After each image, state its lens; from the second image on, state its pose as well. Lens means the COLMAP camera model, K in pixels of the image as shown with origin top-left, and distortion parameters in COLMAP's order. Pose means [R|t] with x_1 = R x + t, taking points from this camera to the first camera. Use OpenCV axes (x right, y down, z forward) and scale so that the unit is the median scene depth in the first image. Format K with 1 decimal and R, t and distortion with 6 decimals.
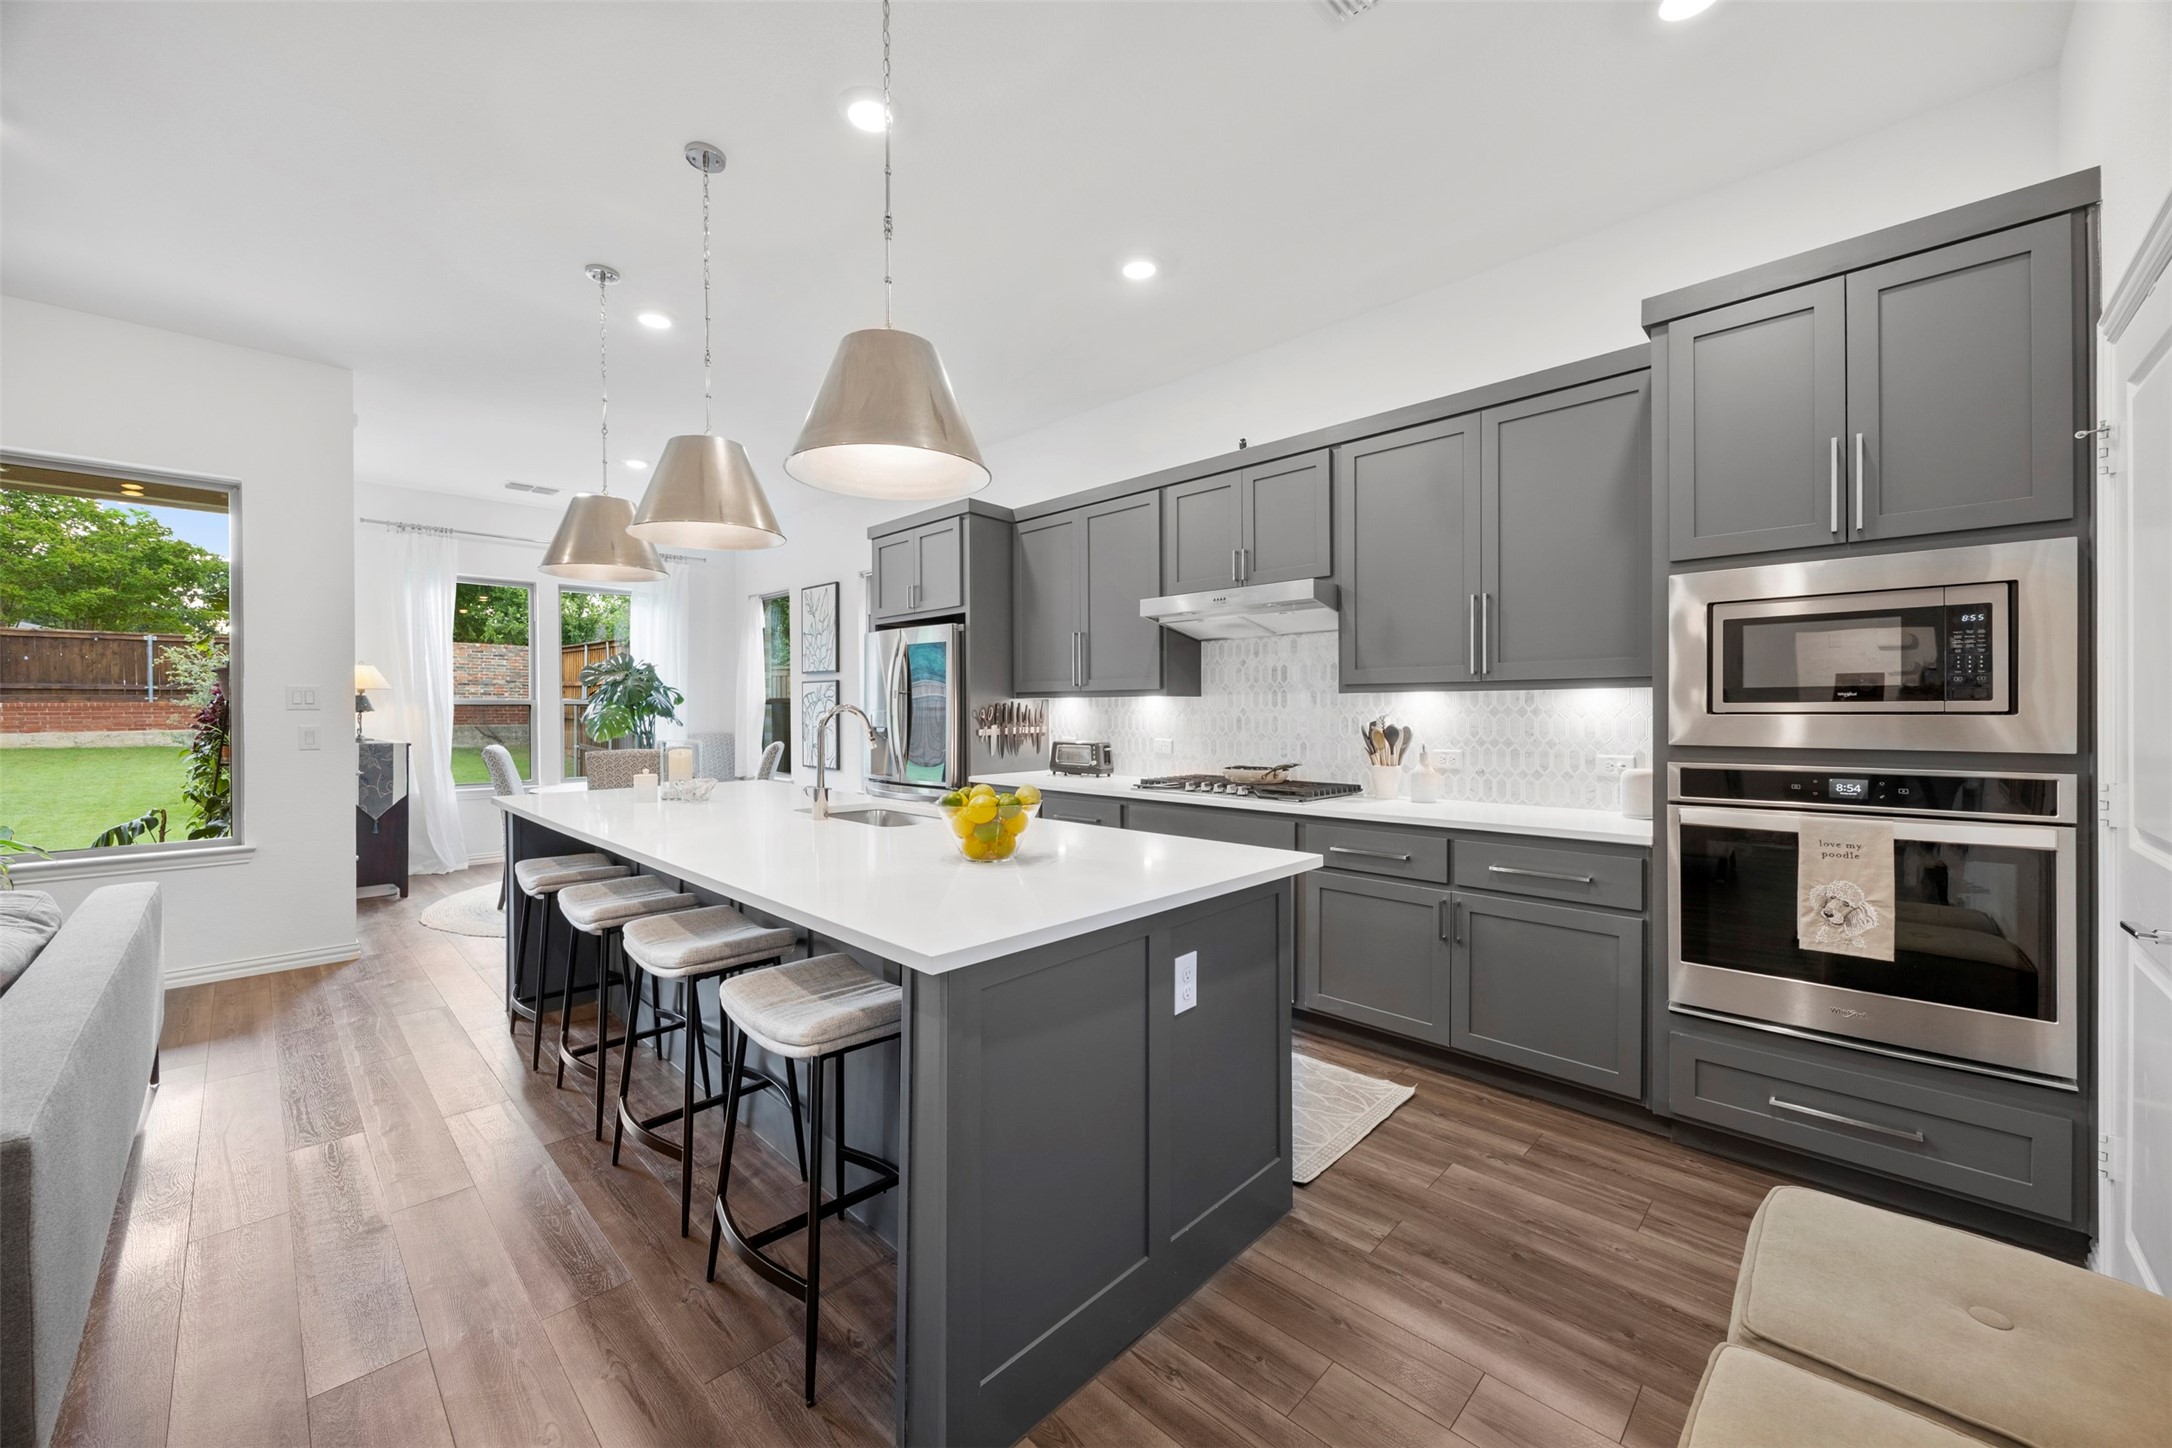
lens RADIAL K [[822.8, 0, 1082.1], [0, 822.8, 717.4], [0, 0, 1]] dist [0.000617, 0.000113]
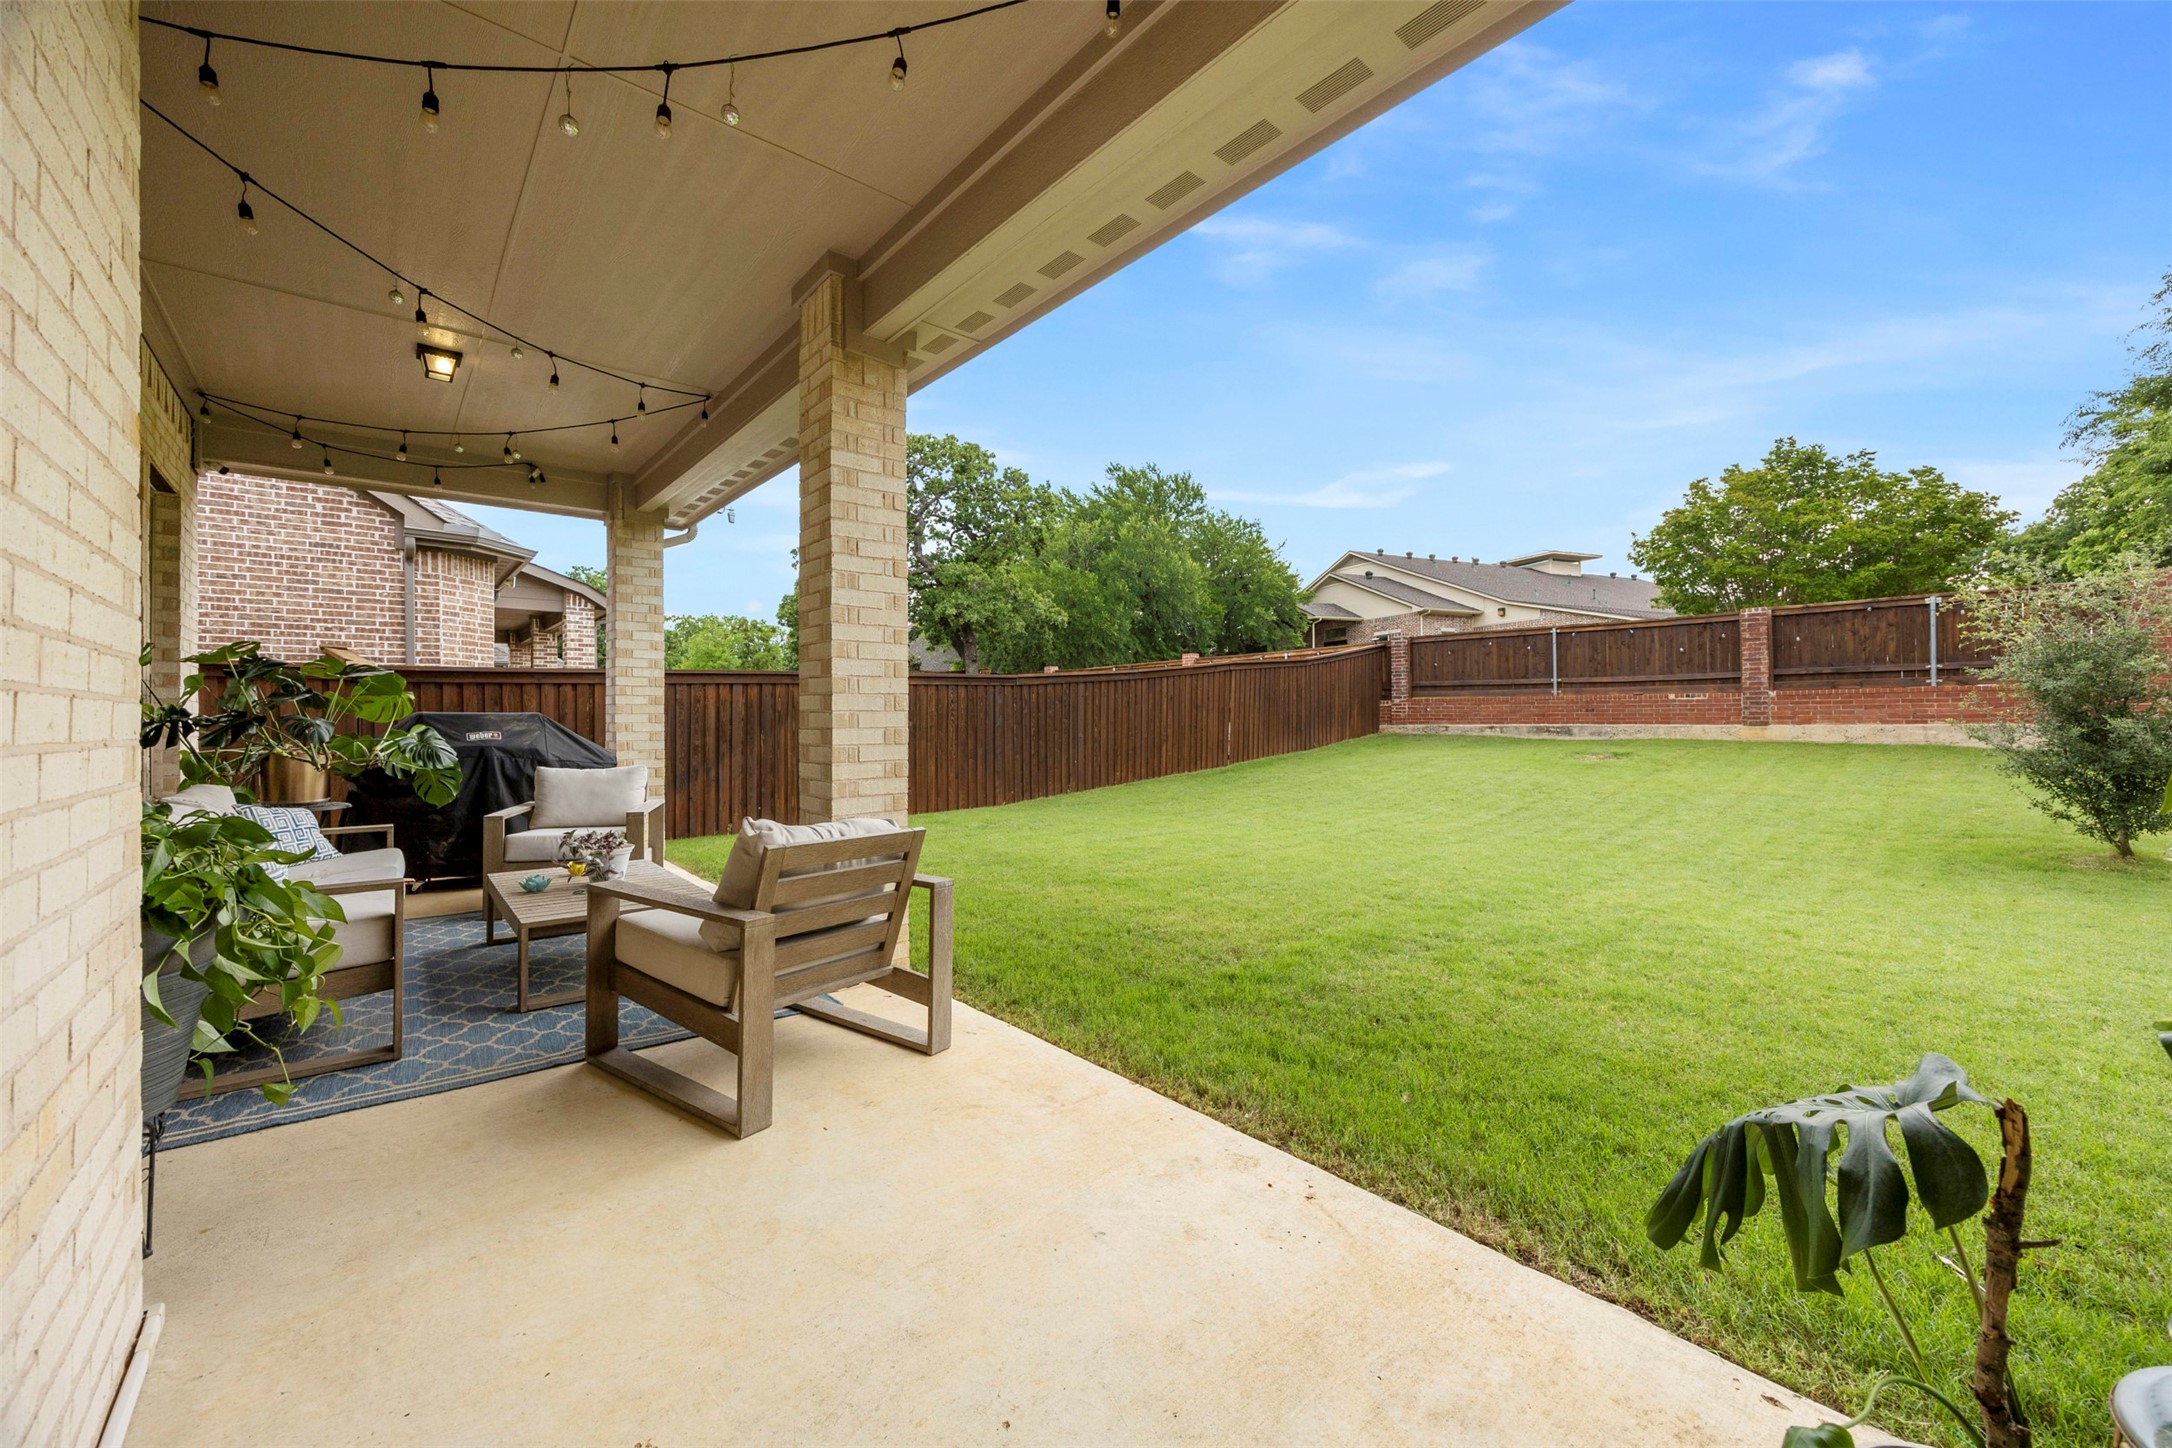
lens RADIAL K [[822.8, 0, 1088.2], [0, 822.8, 717.9], [0, 0, 1]] dist [0.000617, 0.000113]
pose [[-0.074224, -0.000373, -0.997241, -0.343488], [-0.004483, 0.999990, -0.000040, 0.014507], [0.997231, 0.004468, -0.074225, 0.303567]]
